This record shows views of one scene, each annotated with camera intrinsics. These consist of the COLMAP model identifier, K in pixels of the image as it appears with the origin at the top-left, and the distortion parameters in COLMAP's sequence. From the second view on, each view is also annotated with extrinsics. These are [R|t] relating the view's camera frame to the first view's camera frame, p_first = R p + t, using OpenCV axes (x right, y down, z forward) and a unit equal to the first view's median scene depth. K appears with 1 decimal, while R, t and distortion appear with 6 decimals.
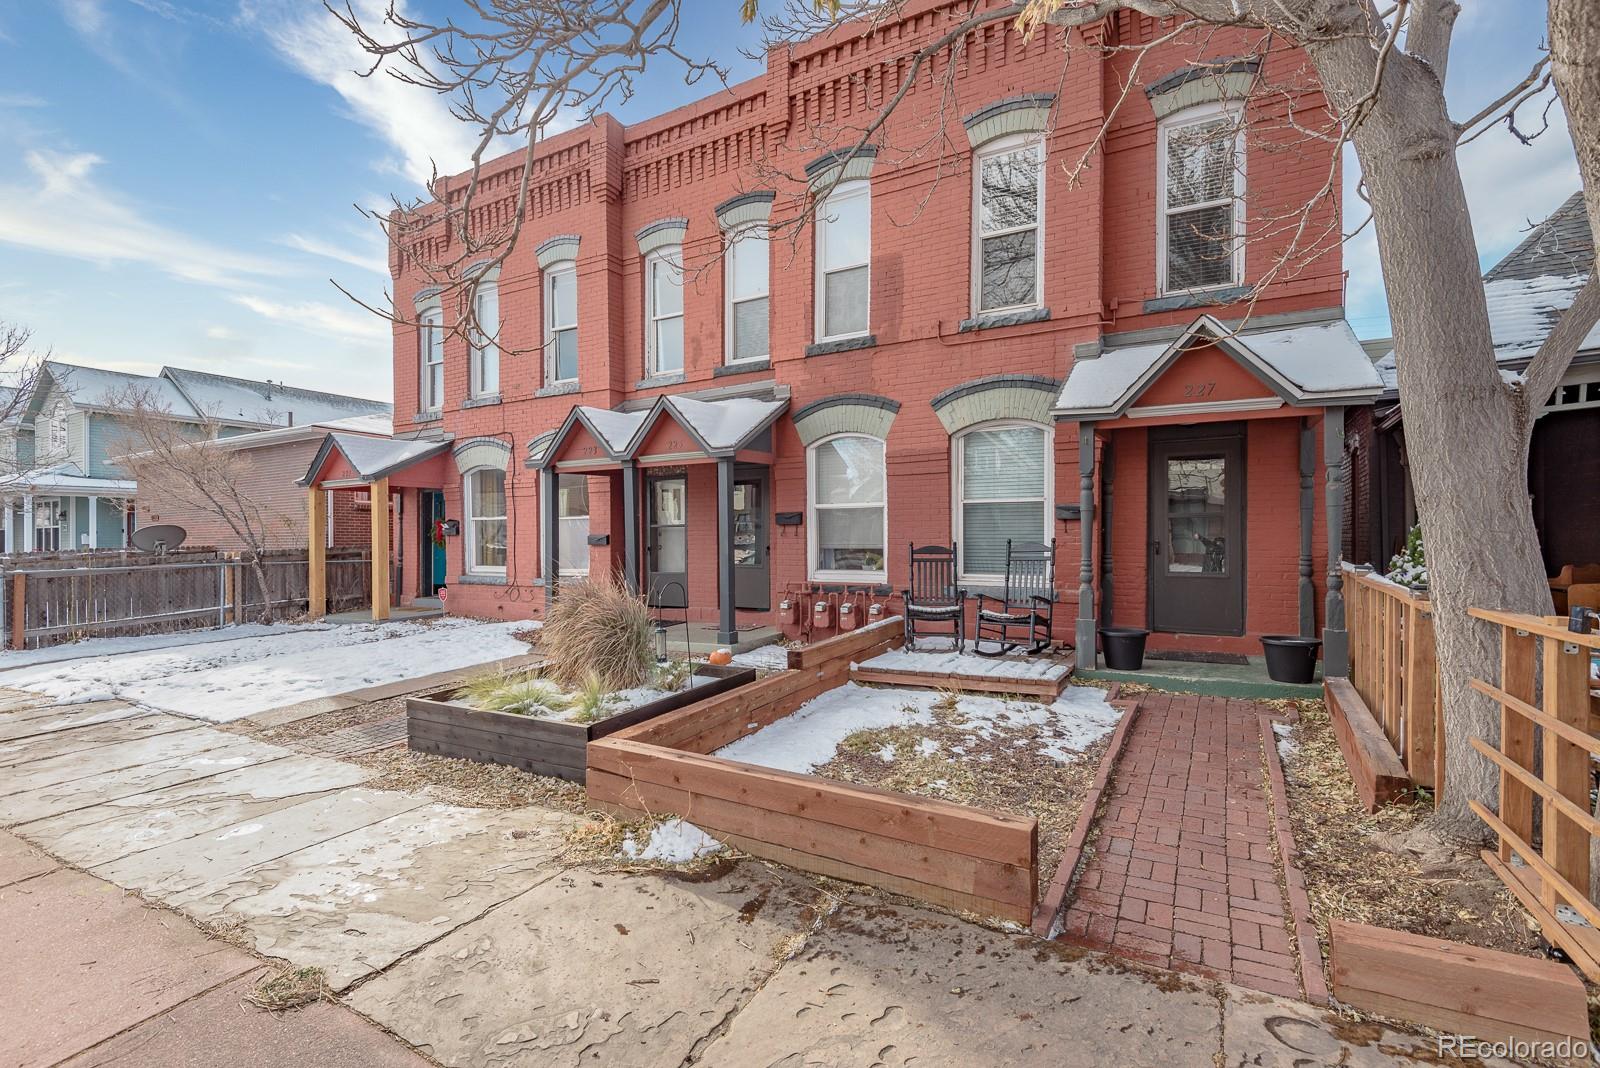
lens RADIAL K [[697.8, 0, 800.0], [0, 697.8, 534.0], [0, 0, 1]] dist [0.021091, -0.008697]
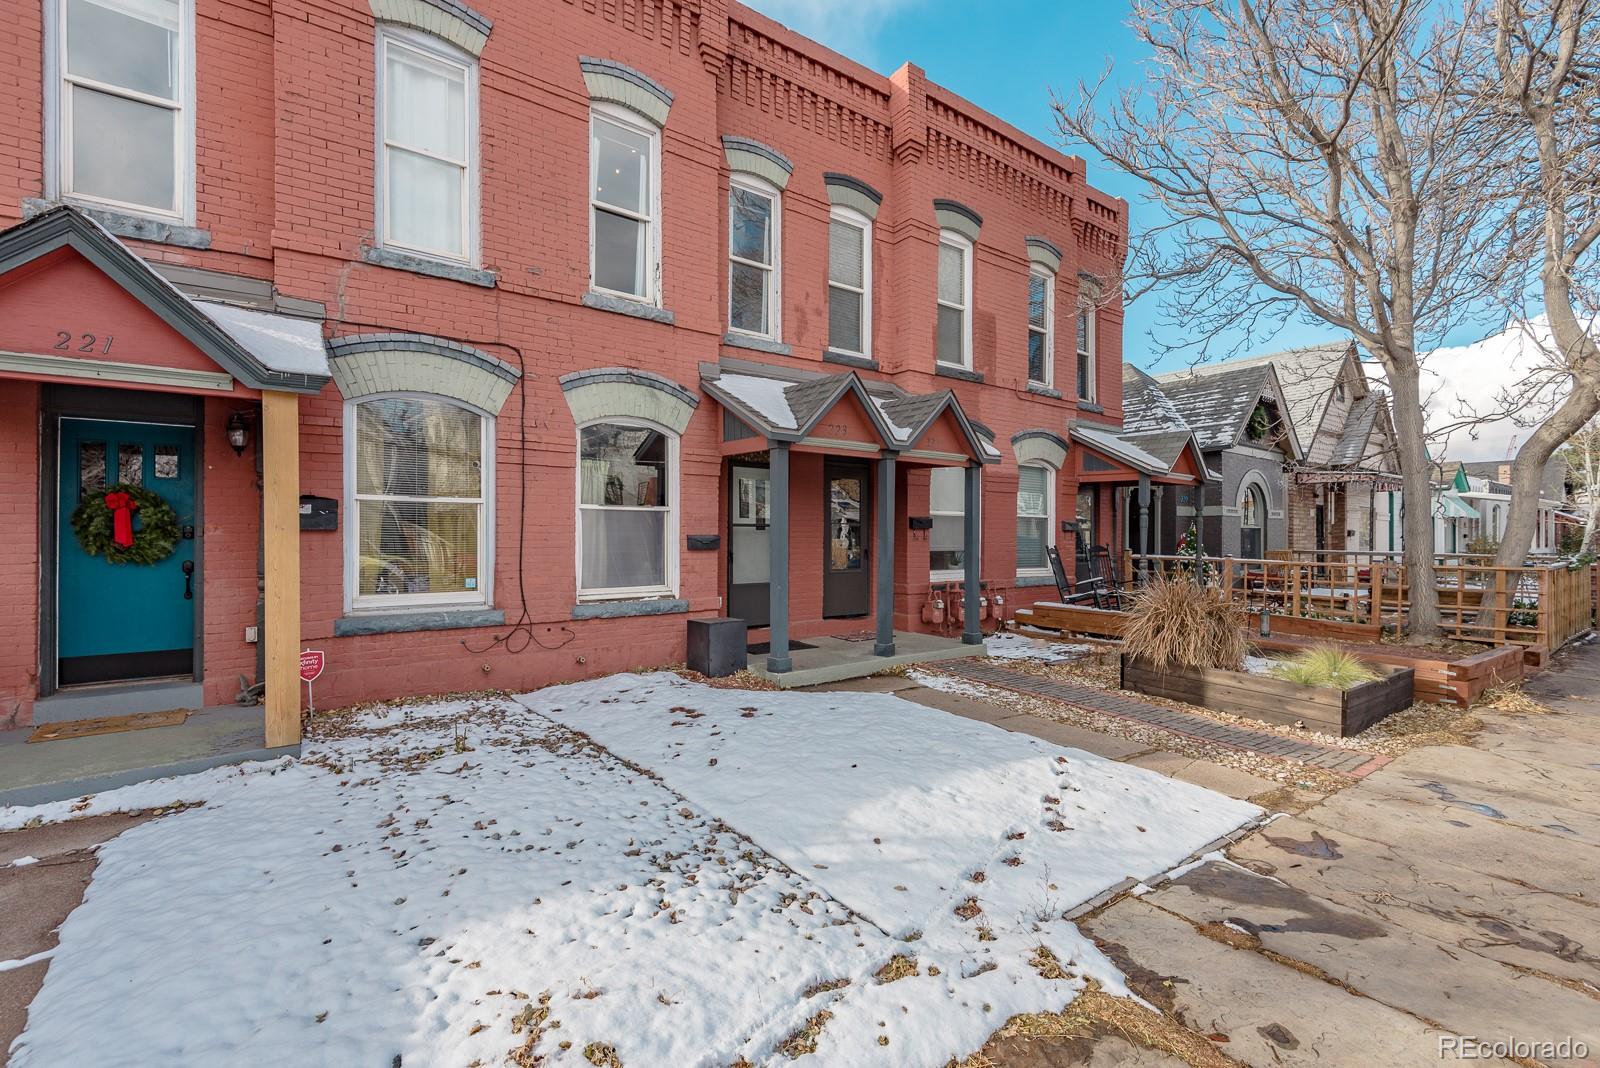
lens RADIAL K [[697.8, 0, 800.0], [0, 697.8, 534.0], [0, 0, 1]] dist [0.021091, -0.008697]
pose [[0.435217, 0.022602, 0.900042, -0.934817], [-0.001293, 0.999699, -0.024480, 0.017891], [-0.900325, 0.009490, 0.435115, 0.645051]]
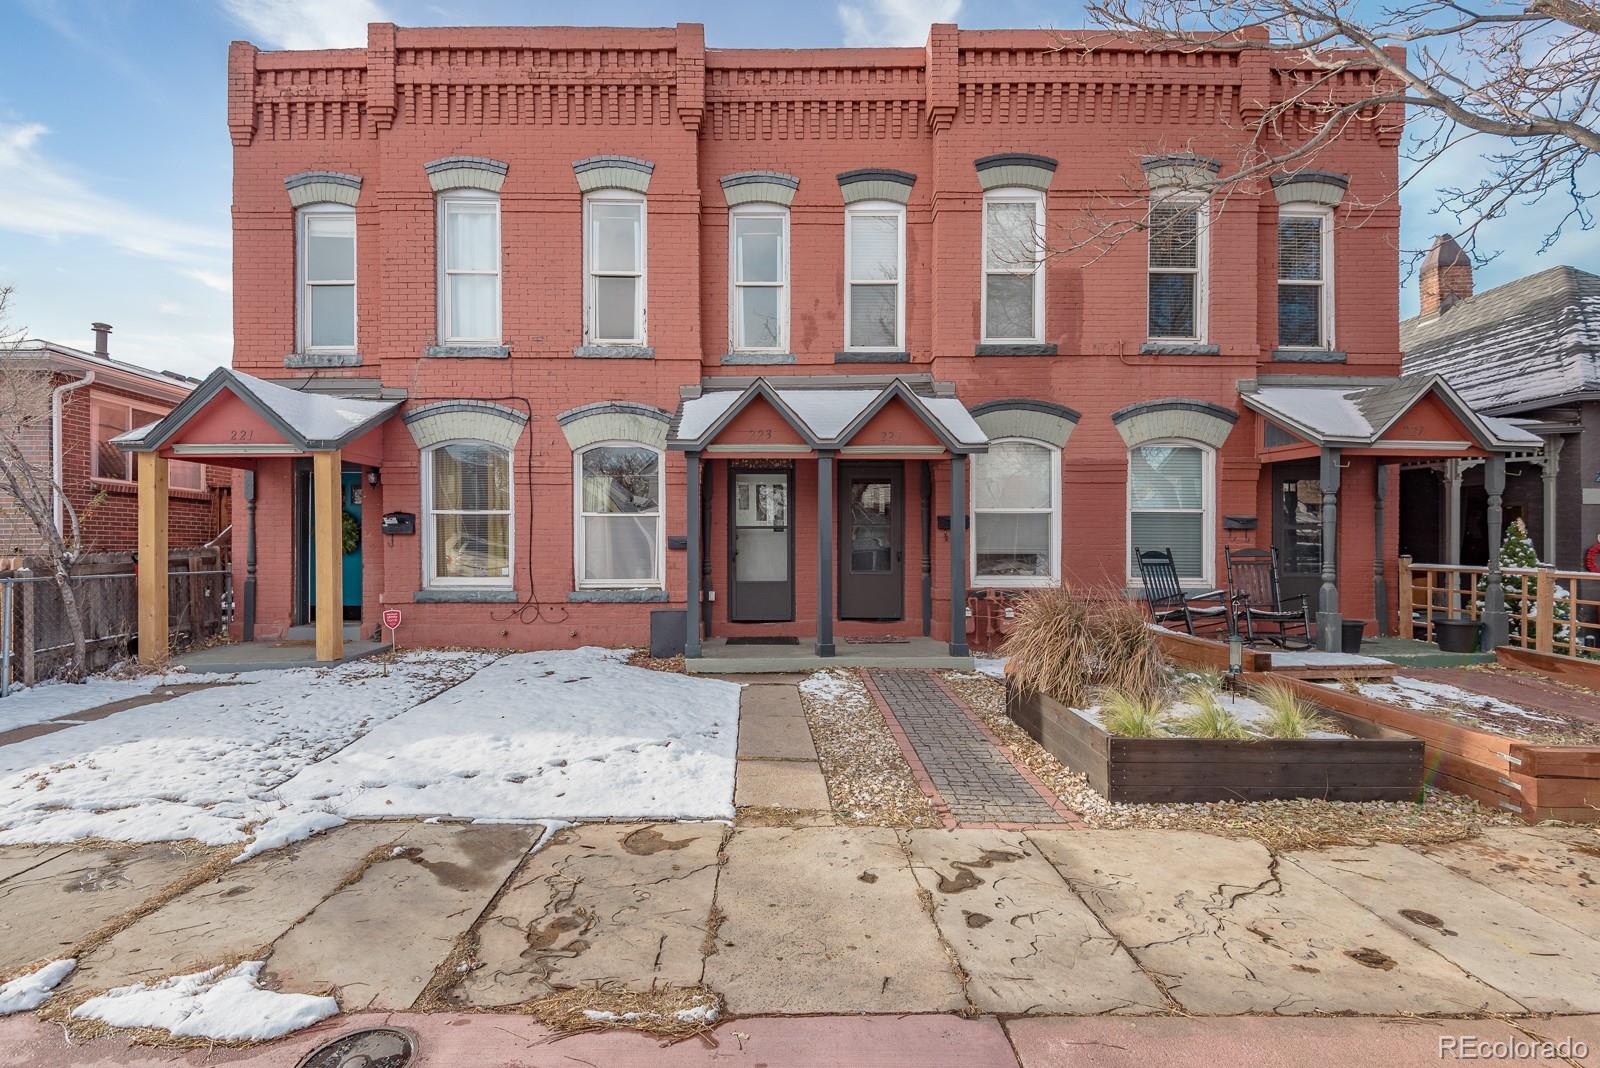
lens RADIAL K [[680.8, 0, 715.3], [0, 680.8, 545.8], [0, 0, 1]] dist [0.017882, -0.007437]
pose [[0.876972, 0.016585, 0.480256, -0.673402], [-0.011405, 0.999841, -0.013702, 0.023542], [-0.480407, 0.006539, 0.877021, 0.307984]]
